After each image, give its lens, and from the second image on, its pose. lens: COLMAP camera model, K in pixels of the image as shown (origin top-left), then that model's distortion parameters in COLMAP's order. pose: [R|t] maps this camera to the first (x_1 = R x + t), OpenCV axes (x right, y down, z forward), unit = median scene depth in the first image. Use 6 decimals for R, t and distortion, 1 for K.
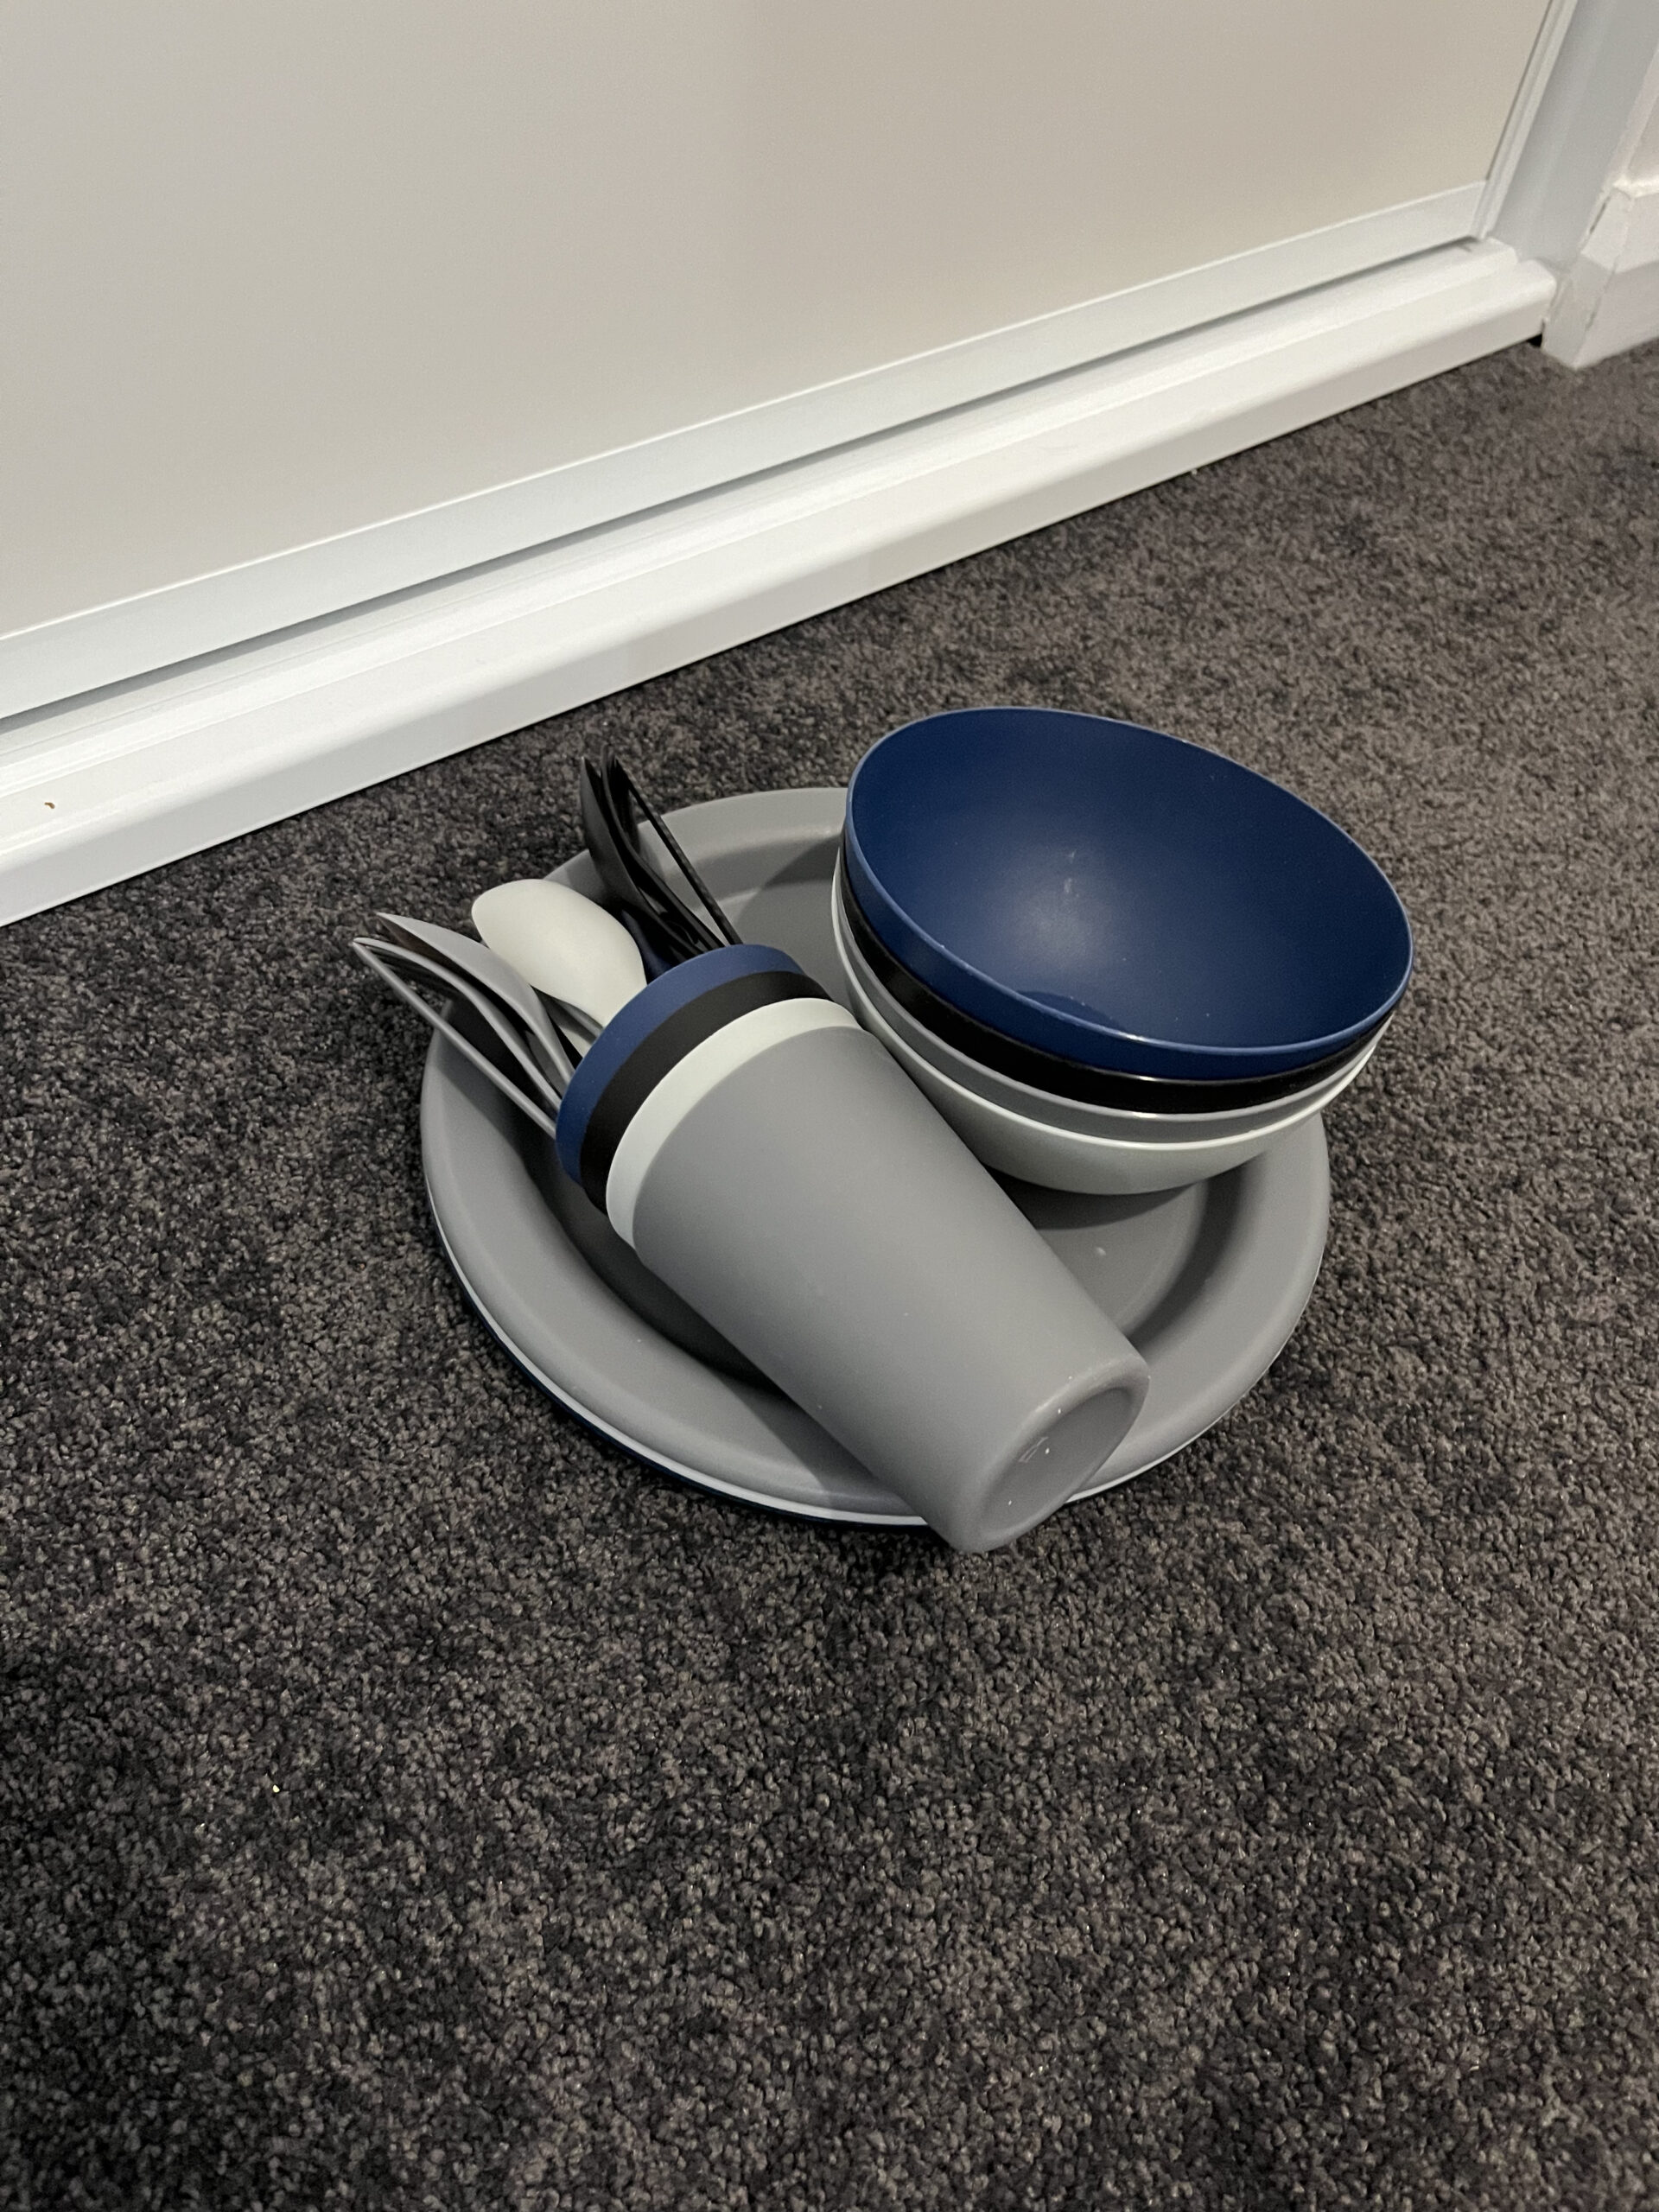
lens RADIAL K [[1756.1, 0, 833.5], [0, 1756.1, 1111.6], [0, 0, 1]] dist [0.043250, -0.069336]
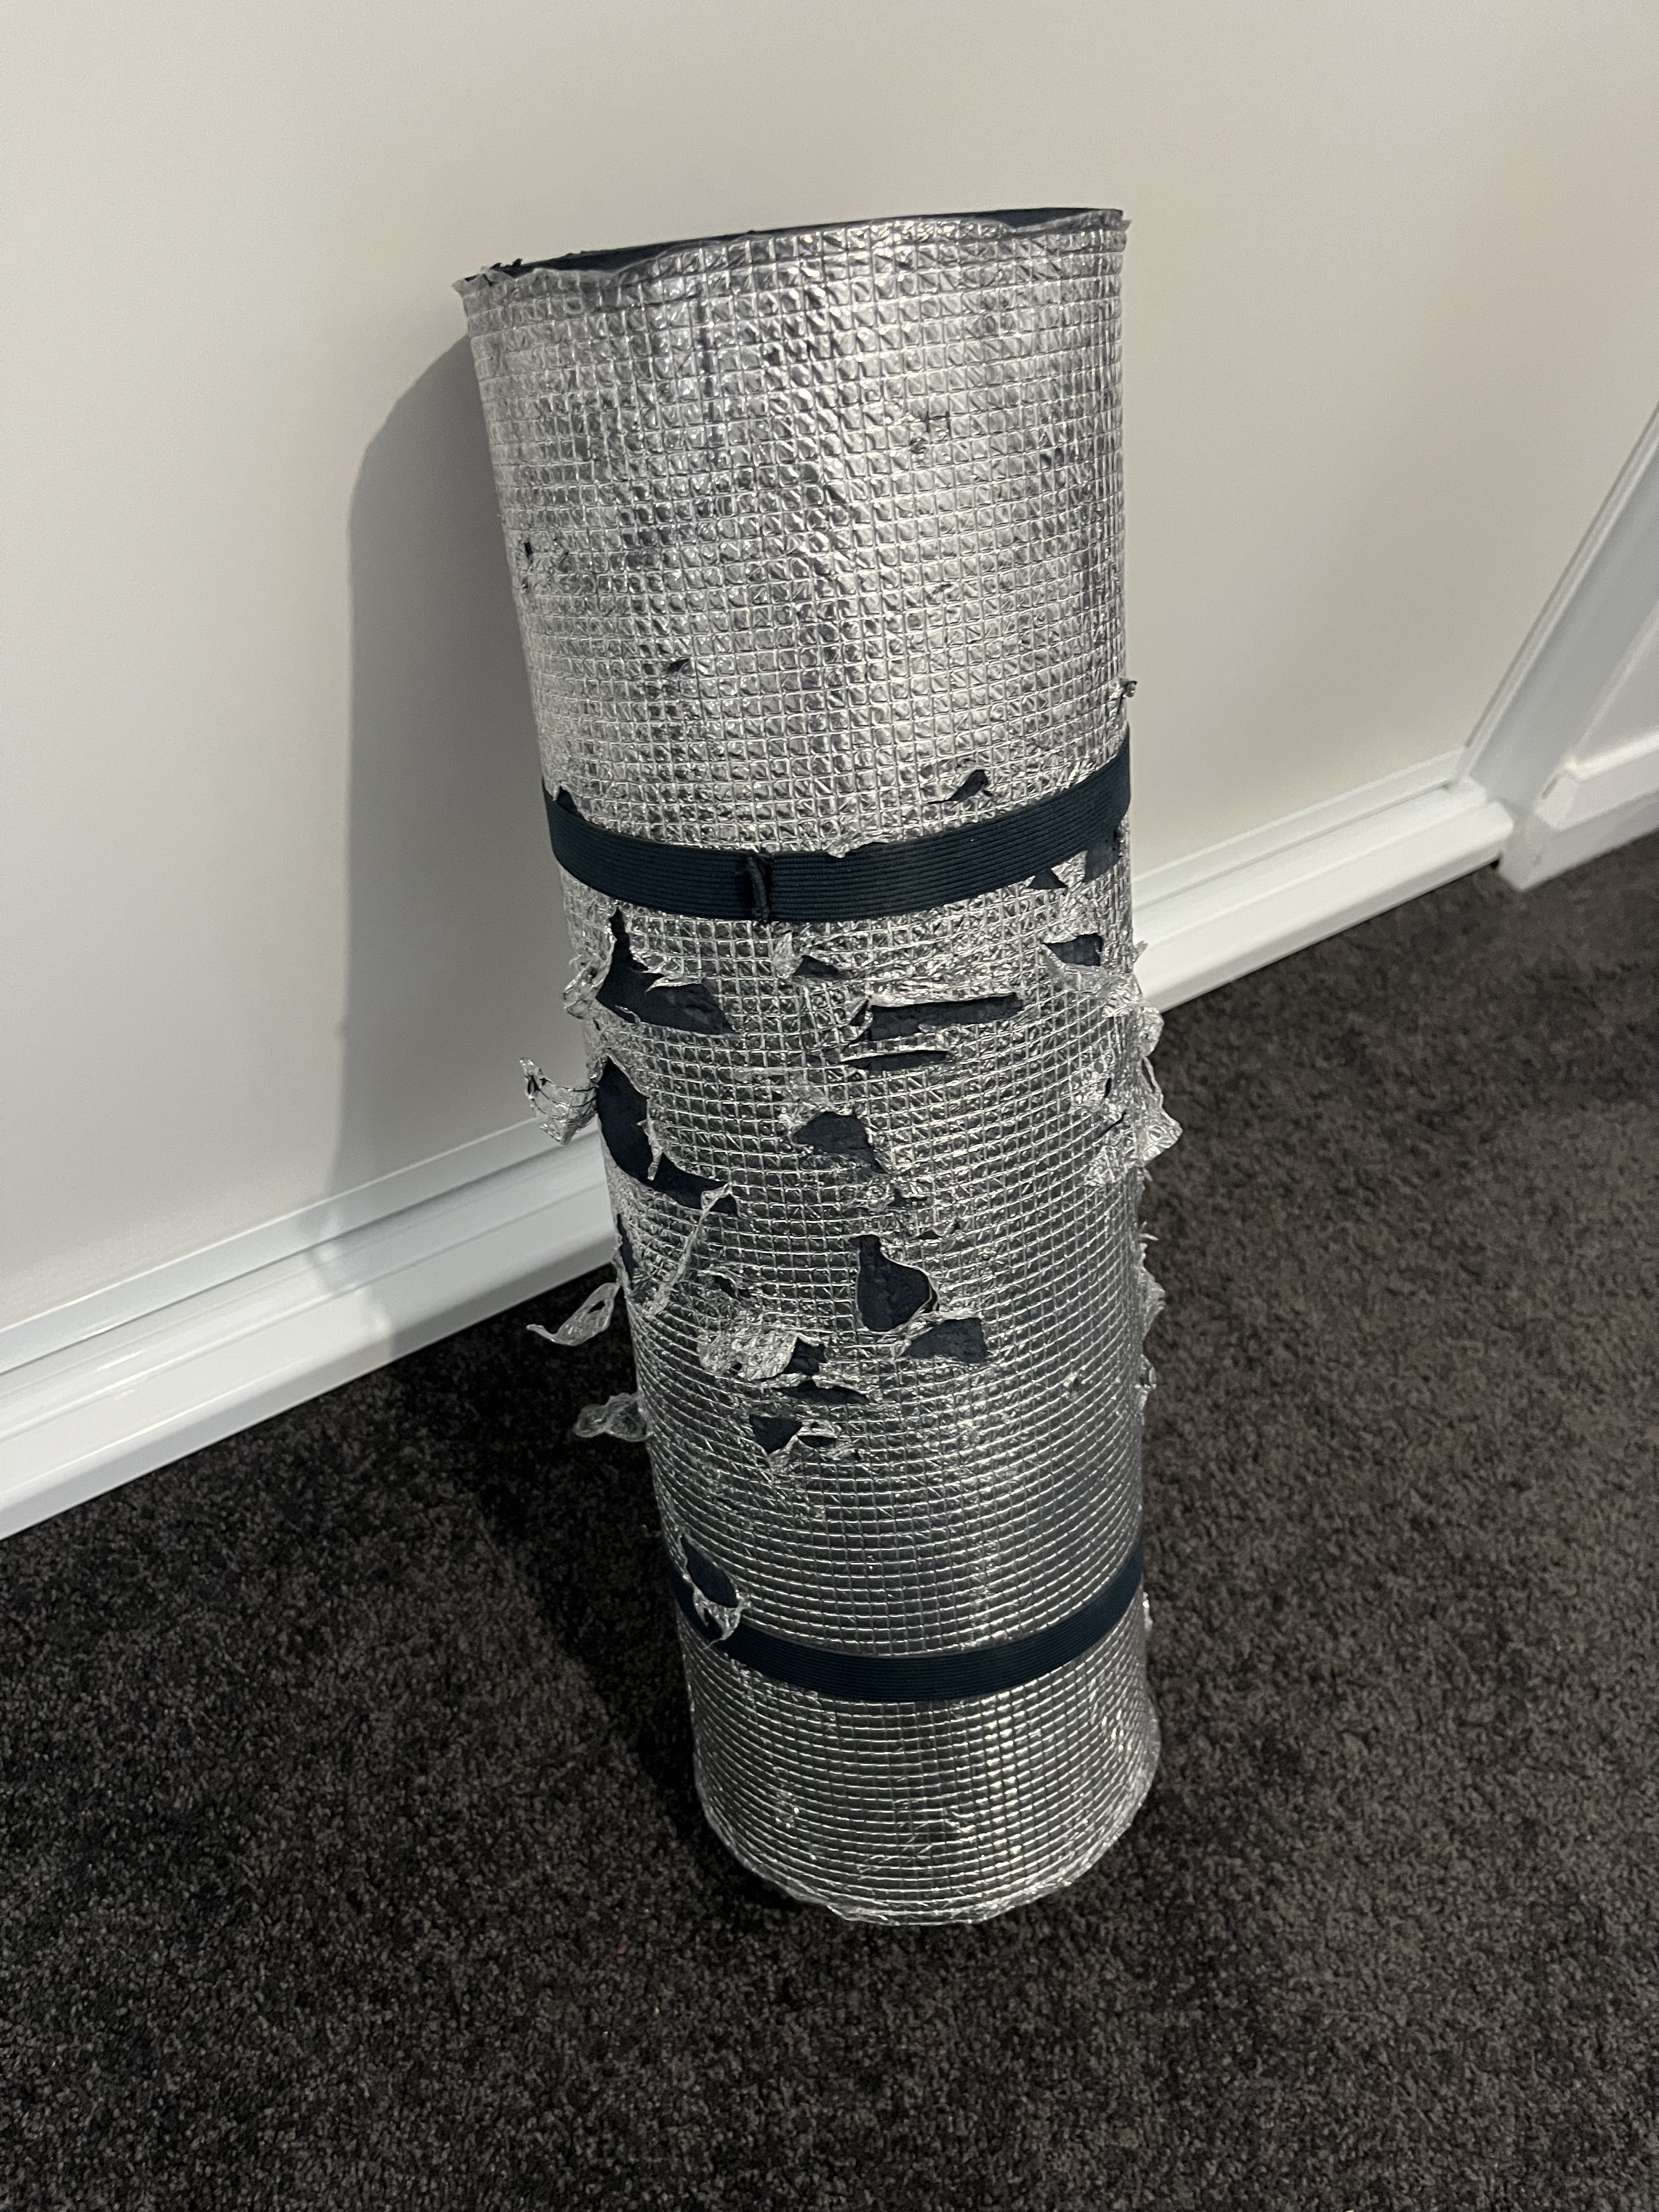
lens RADIAL K [[1756.1, 0, 833.5], [0, 1756.1, 1111.6], [0, 0, 1]] dist [0.043250, -0.069336]
pose [[0.996227, 0.082092, 0.028173, -0.183896], [-0.080705, 0.995616, -0.047275, -0.261173], [-0.031930, 0.044823, 0.998485, -0.460335]]
